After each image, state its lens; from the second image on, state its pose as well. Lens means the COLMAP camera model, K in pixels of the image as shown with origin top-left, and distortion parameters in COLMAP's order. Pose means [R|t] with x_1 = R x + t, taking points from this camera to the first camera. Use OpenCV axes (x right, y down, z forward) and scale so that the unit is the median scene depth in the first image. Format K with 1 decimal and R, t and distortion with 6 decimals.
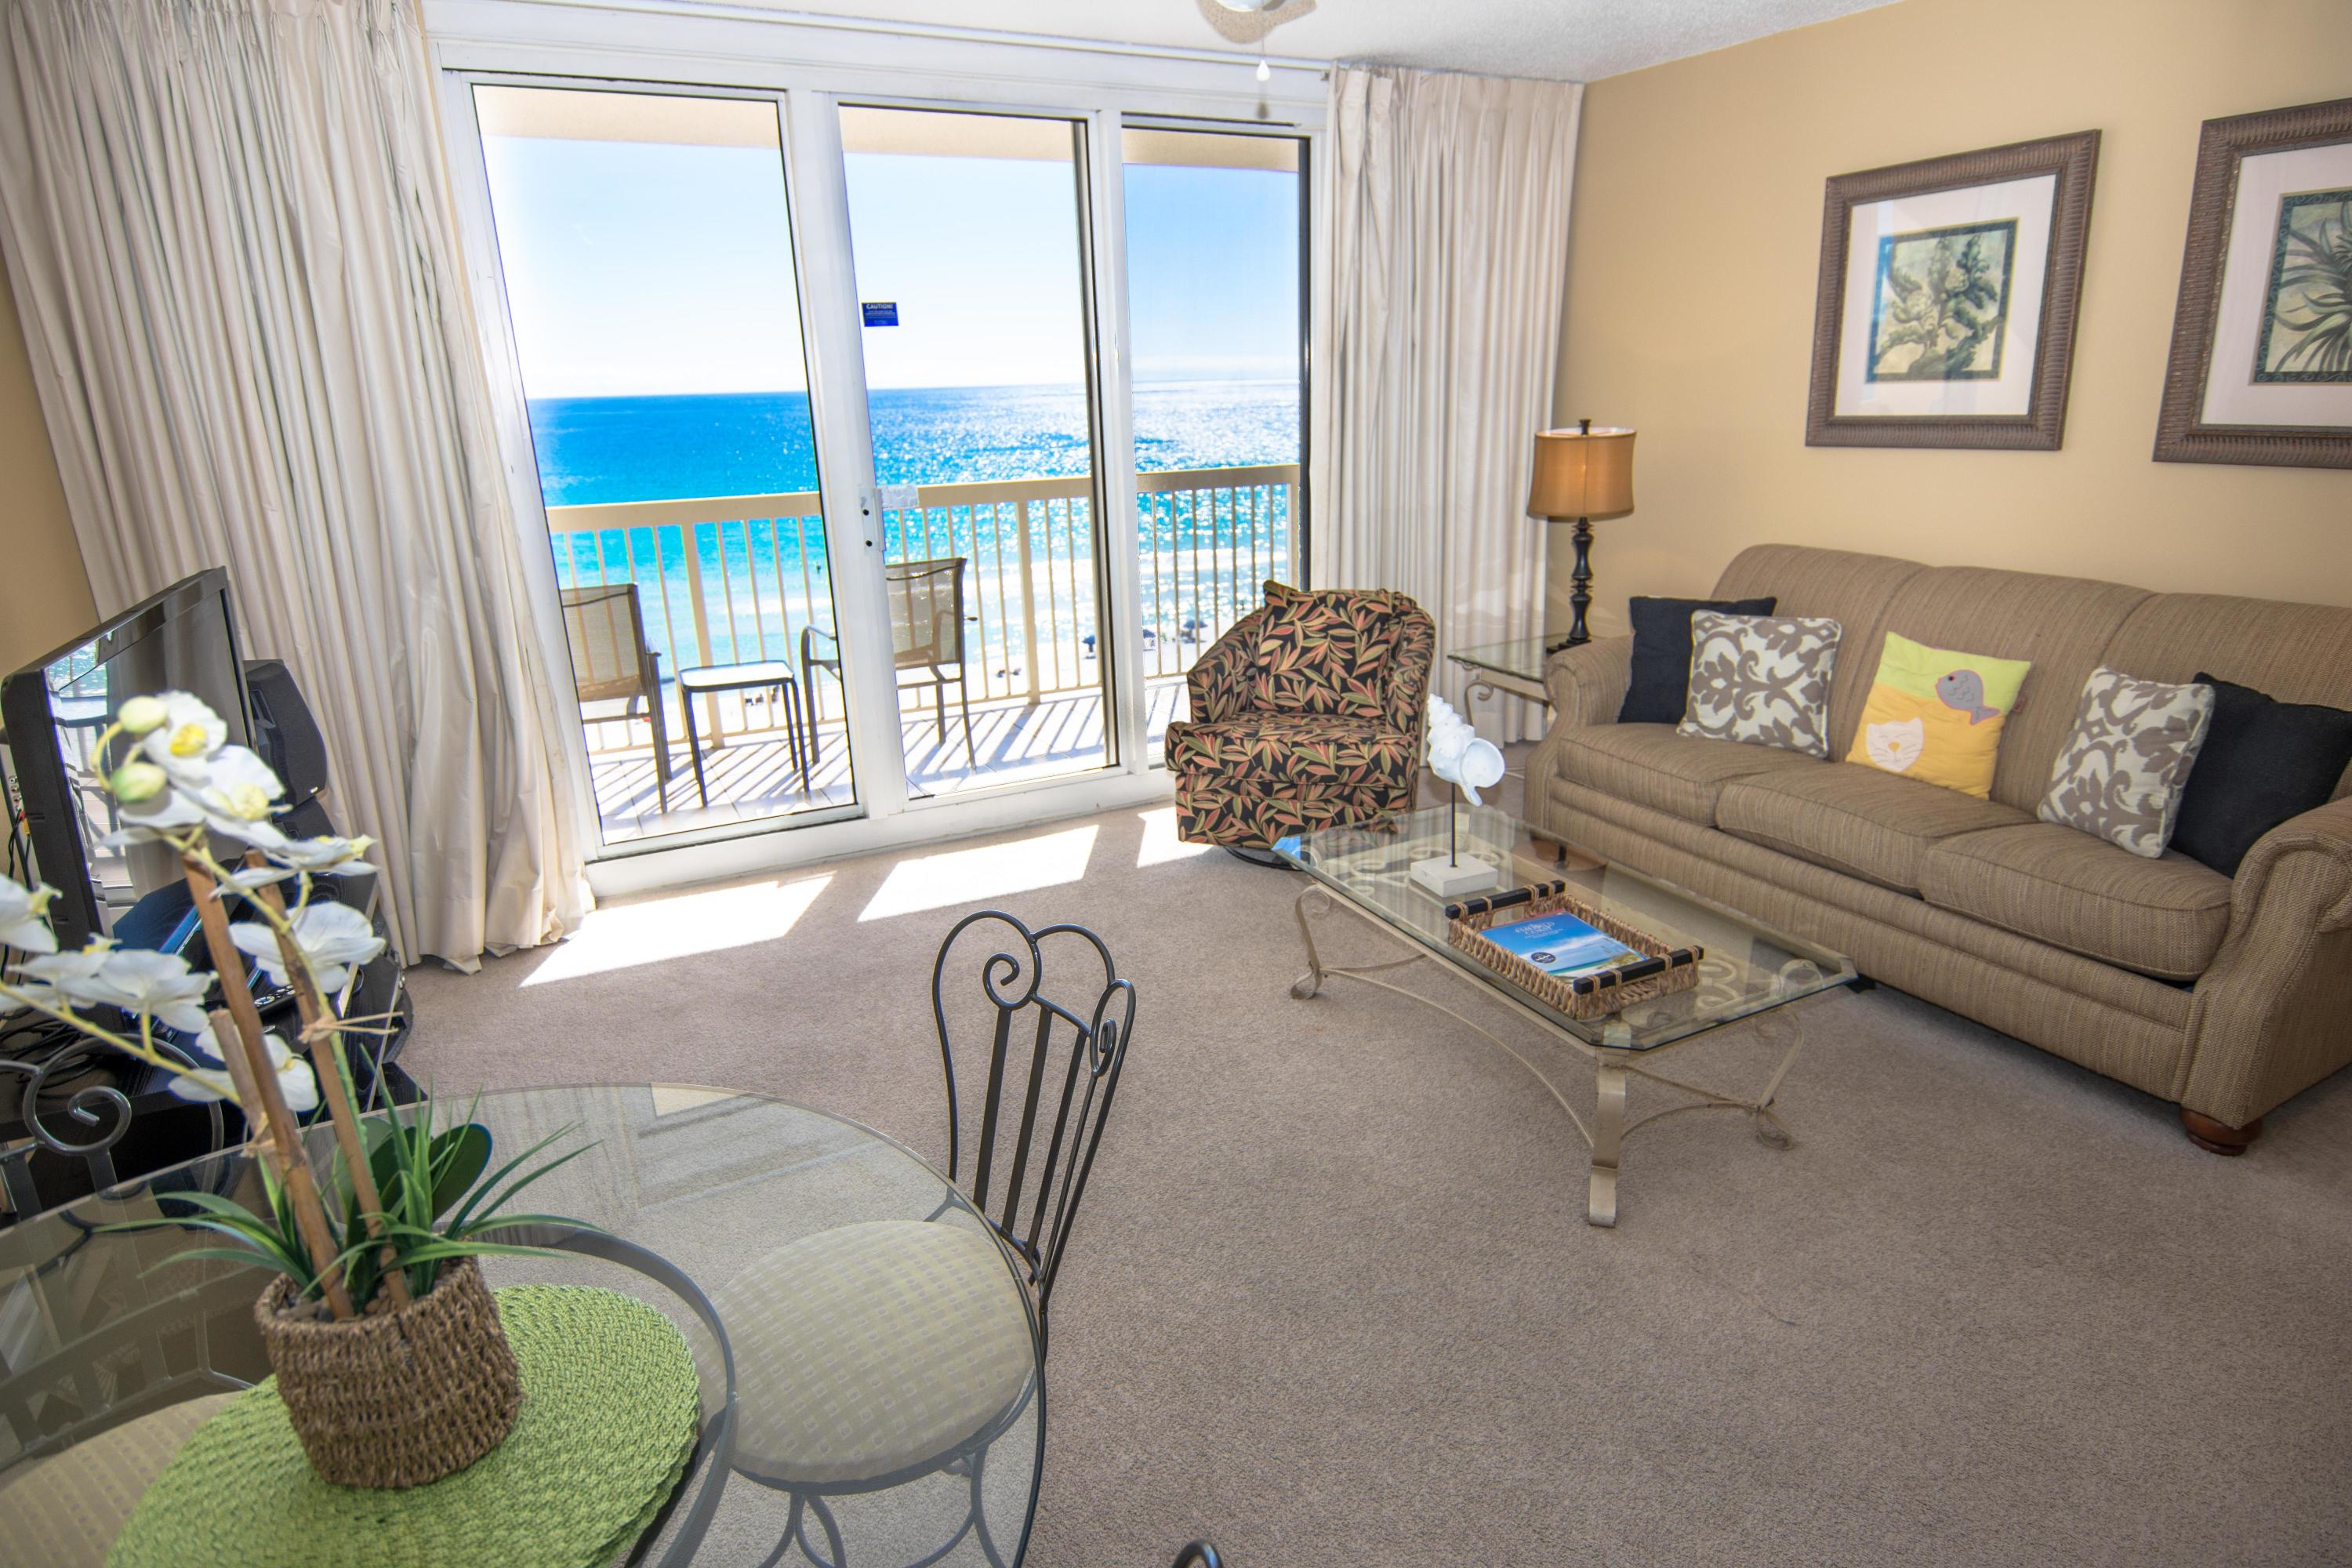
lens RADIAL K [[1311.6, 0, 1182.5], [0, 1311.6, 765.0], [0, 0, 1]] dist [0.059299, -0.030552]
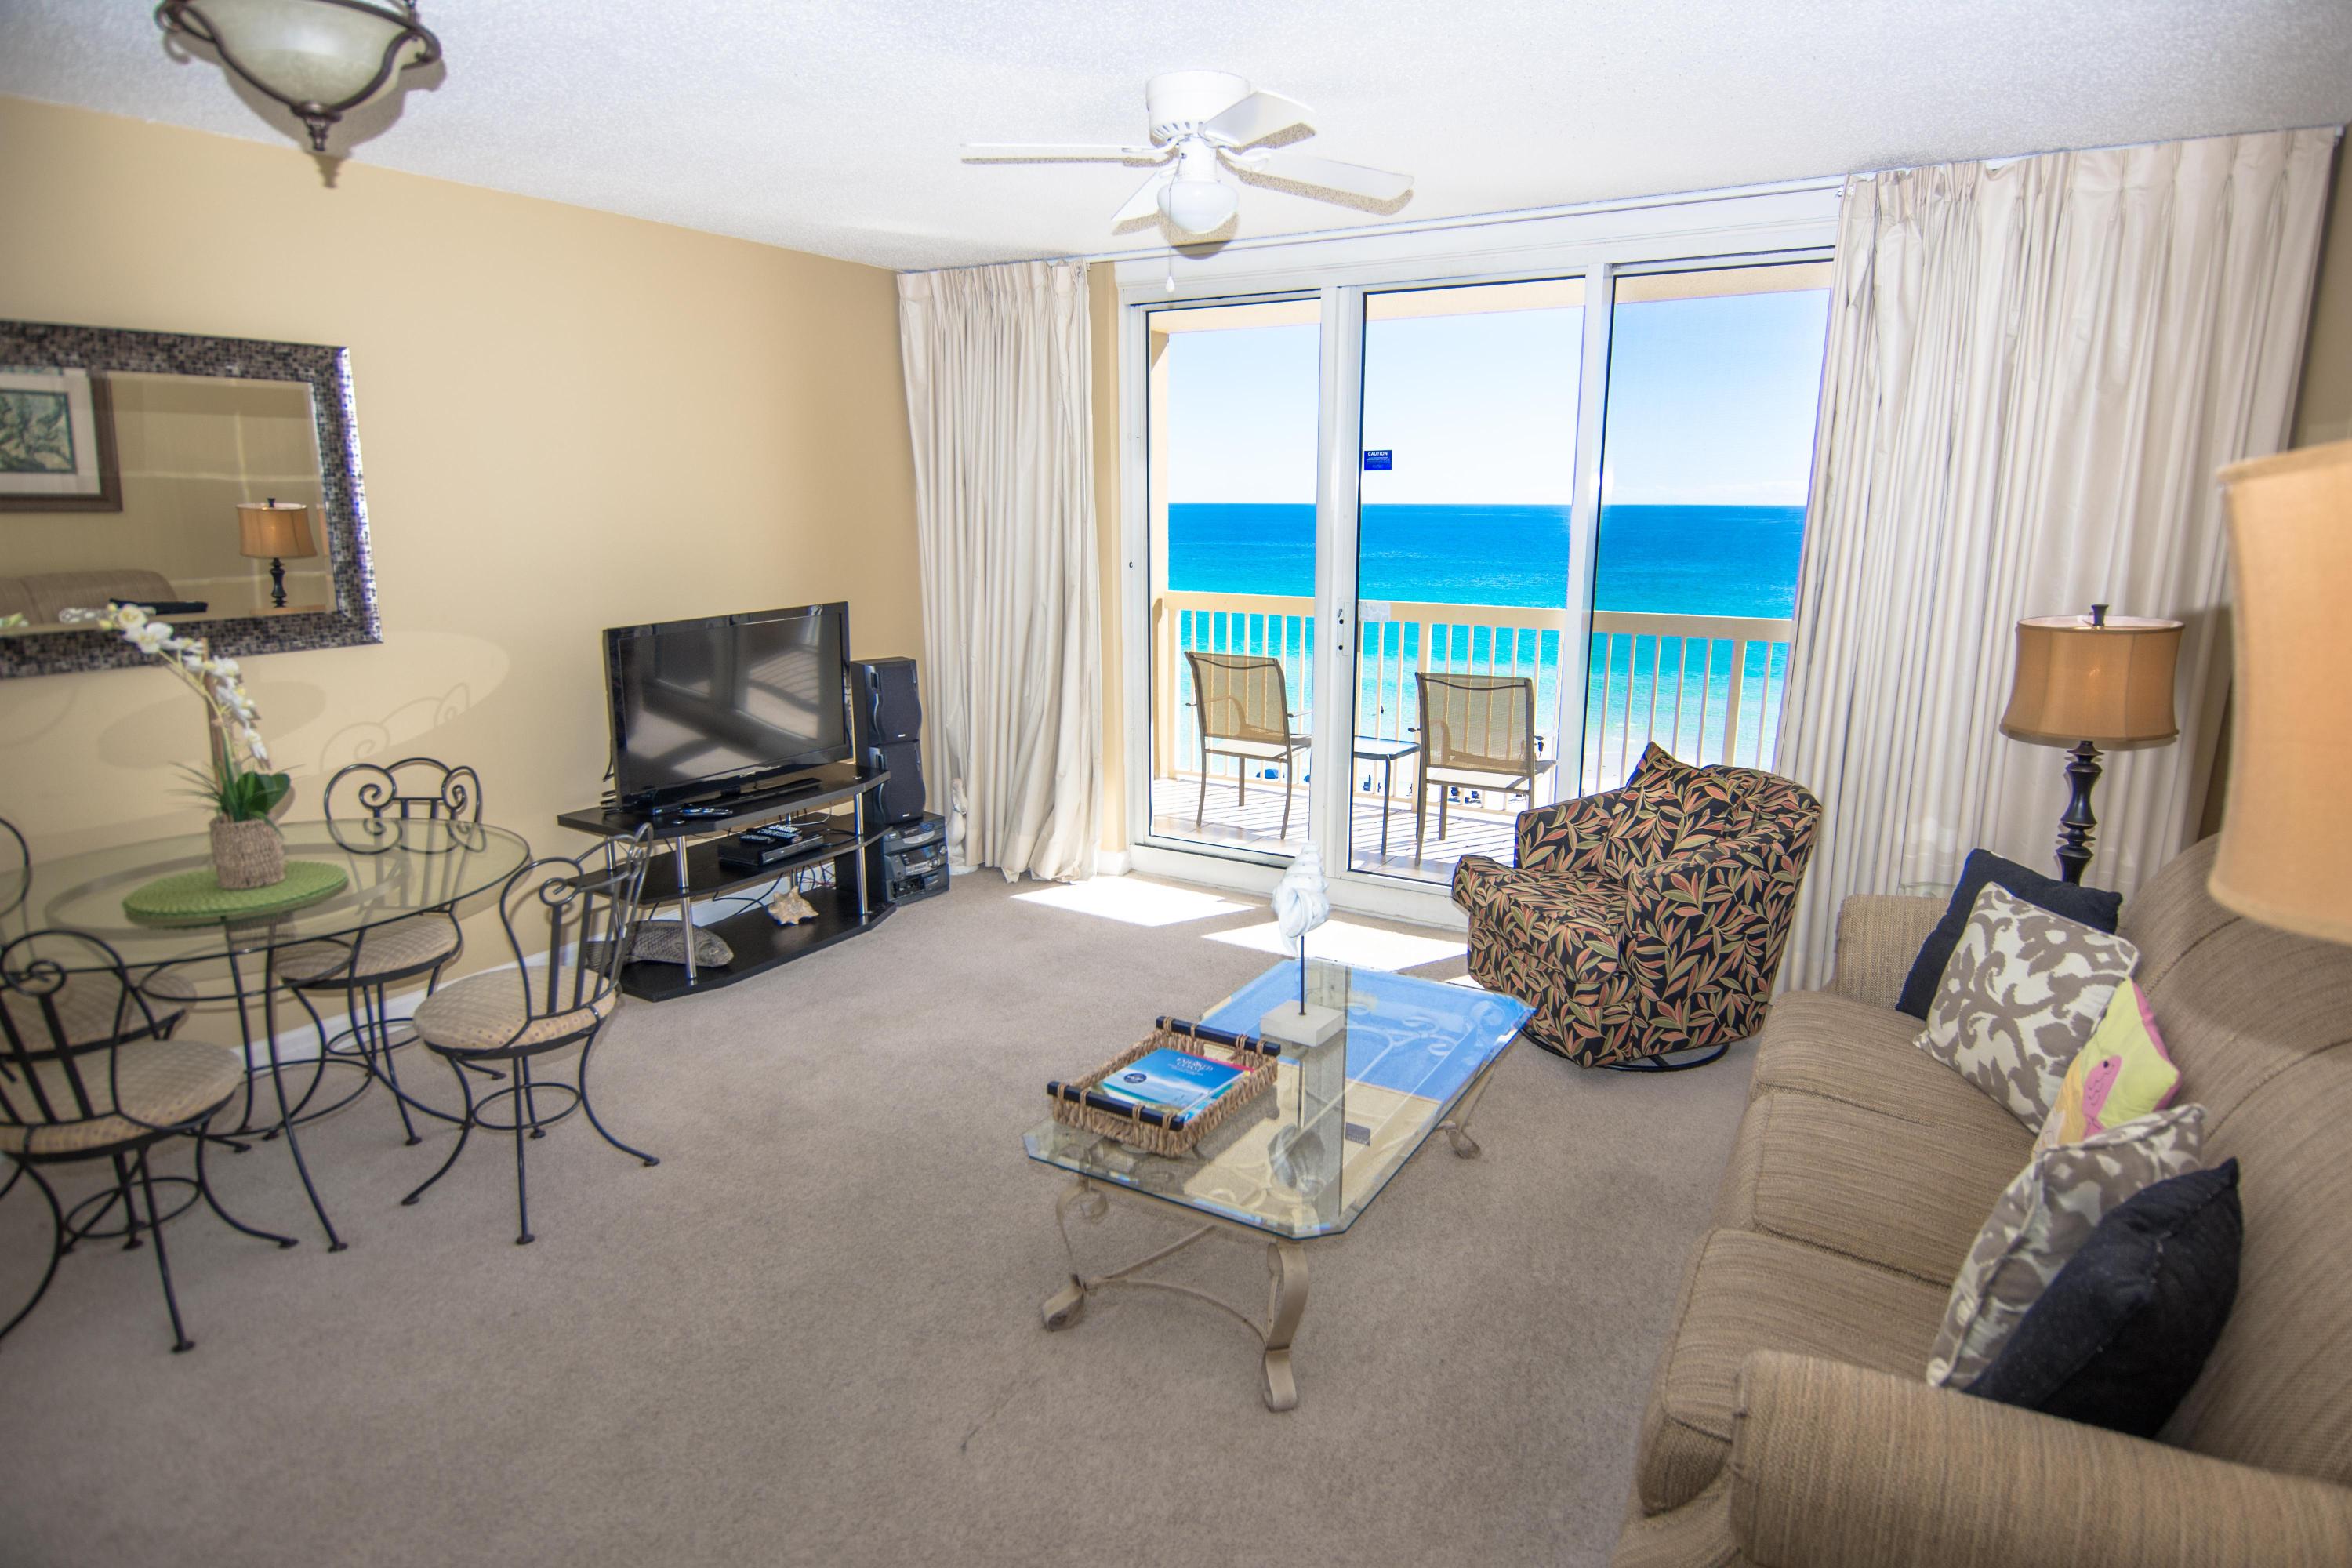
lens RADIAL K [[1294.8, 0, 1176.0], [0, 1294.8, 784.0], [0, 0, 1]] dist [0.000629, 0.000569]
pose [[0.528828, 0.208724, -0.822664, 0.750565], [-0.260629, 0.962393, 0.076637, -0.112781], [0.807721, 0.173882, 0.563340, 0.279825]]
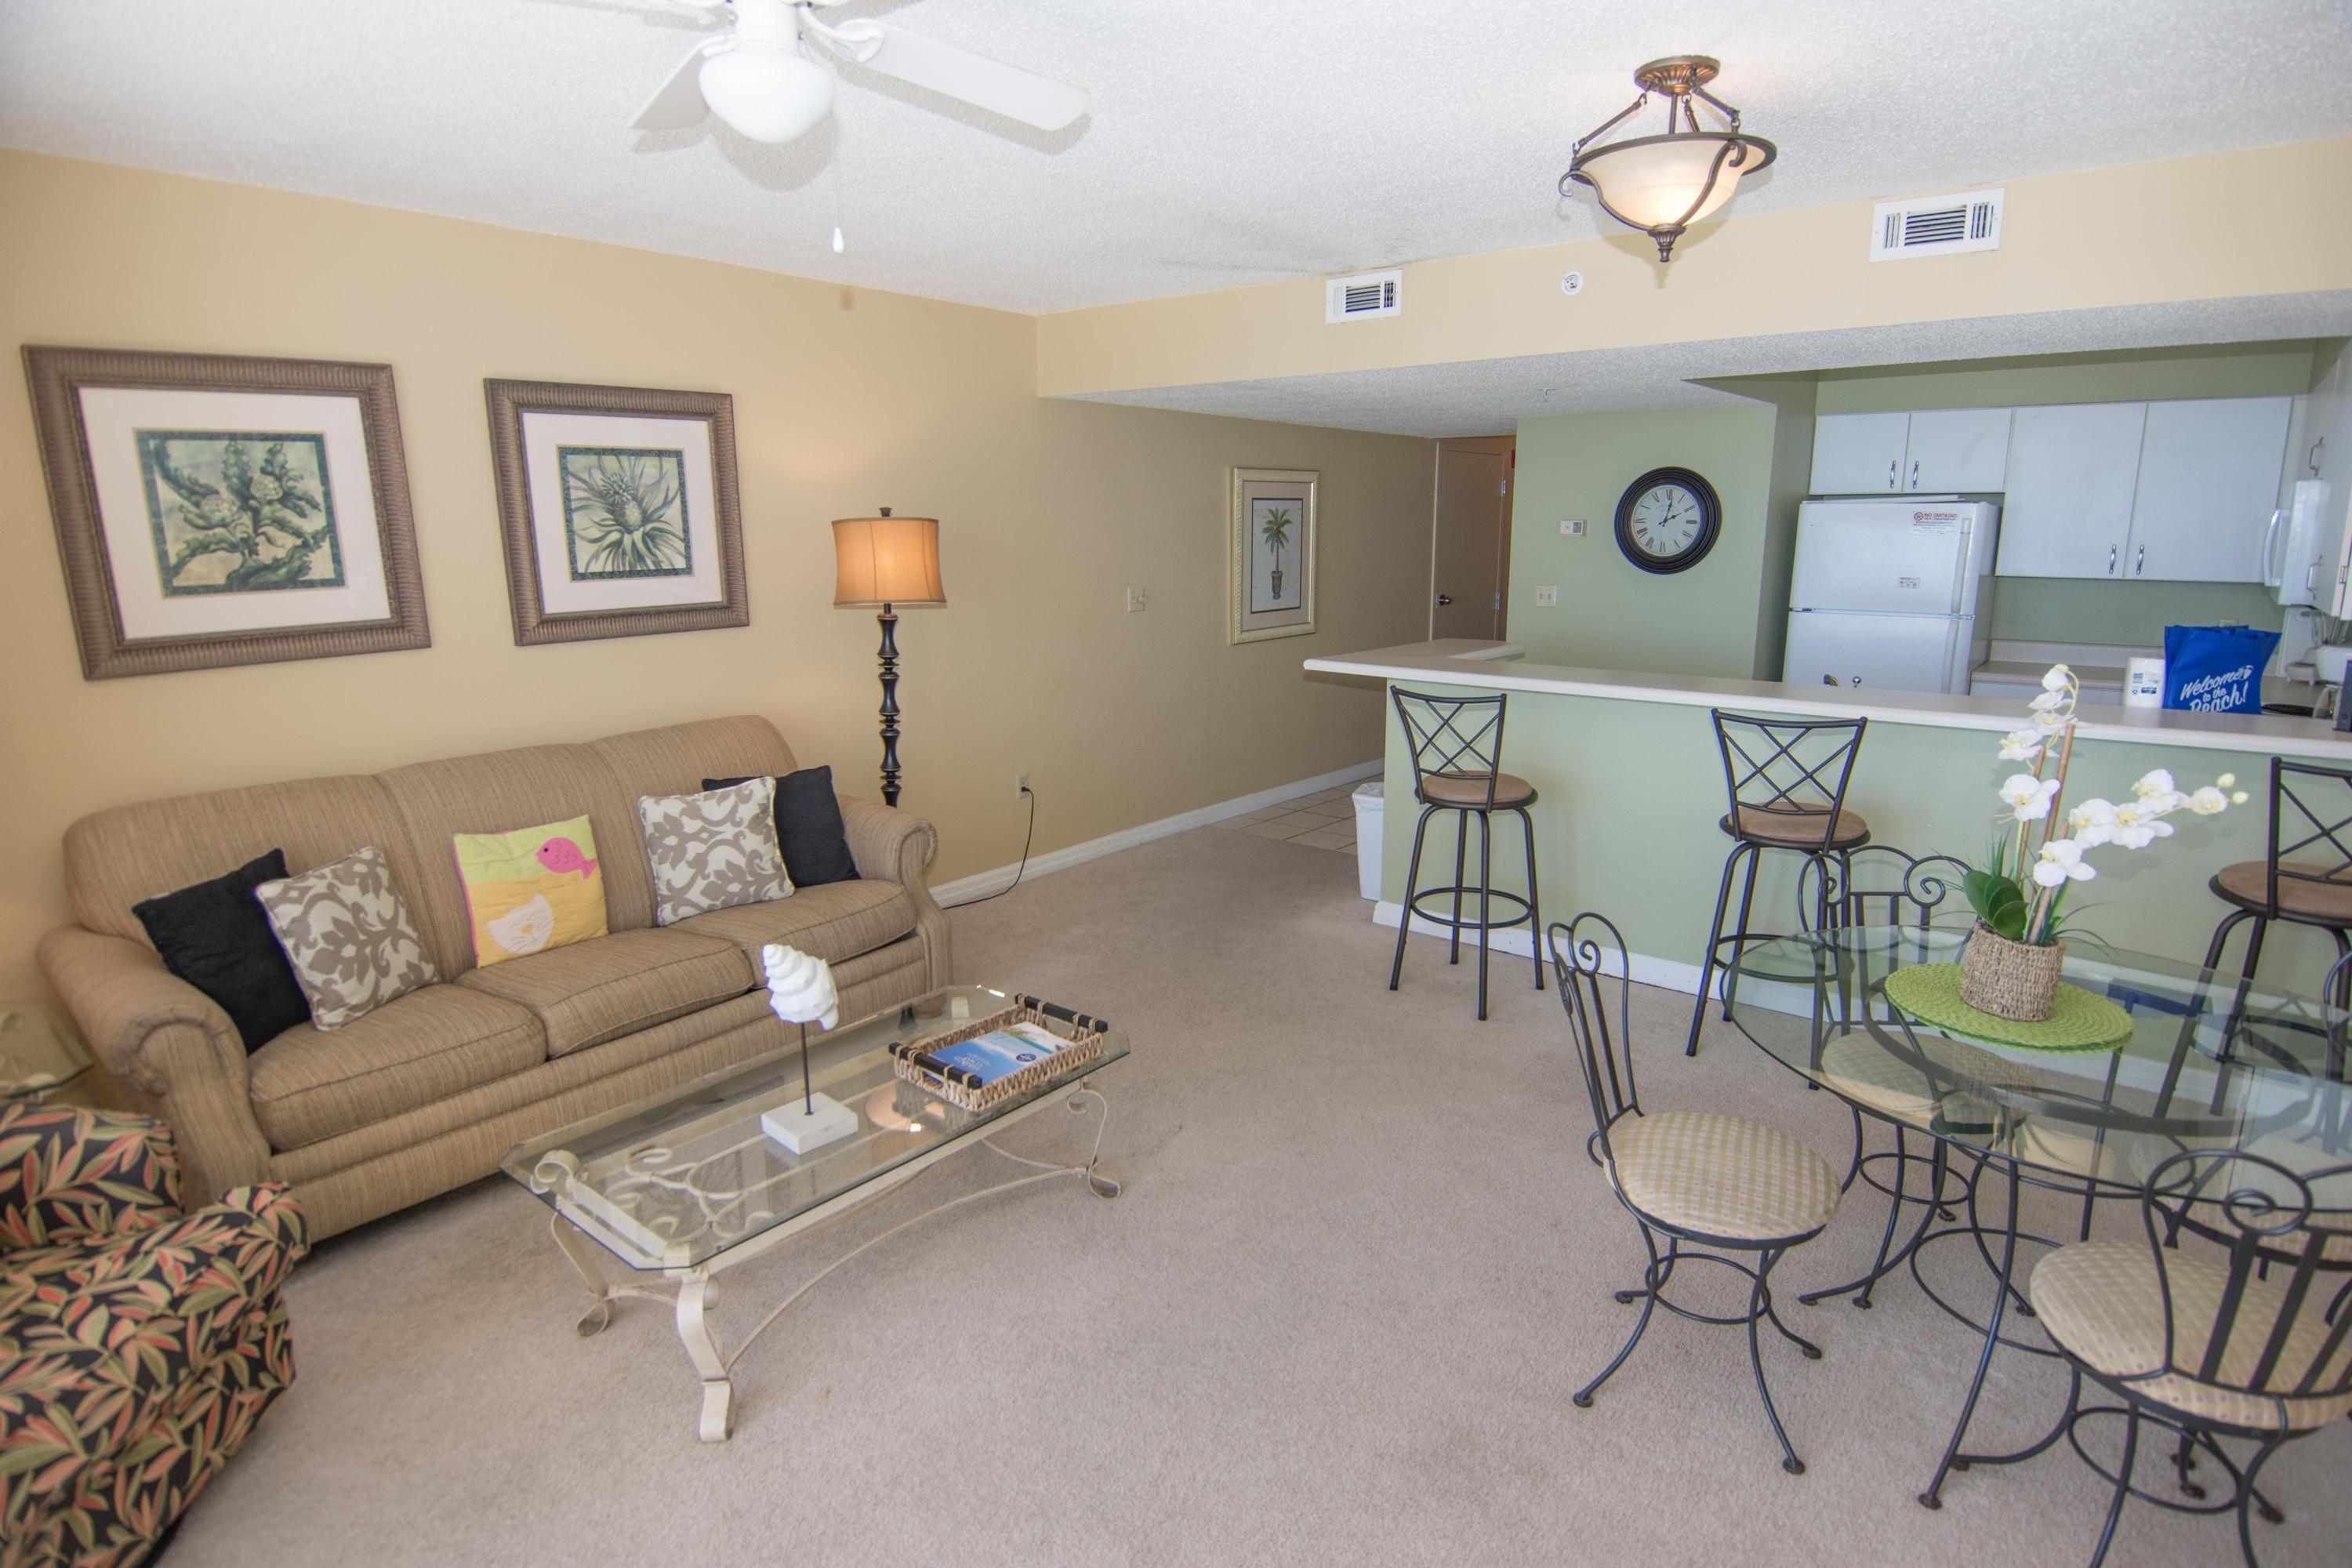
lens RADIAL K [[1253.0, 0, 1205.1], [0, 1253.0, 786.8], [0, 0, 1]] dist [0.001778, -0.020828]
pose [[-0.410443, -0.162469, 0.897296, -0.497827], [0.283067, 0.912690, 0.294737, -0.238439], [-0.866839, 0.374968, -0.328617, 0.785251]]
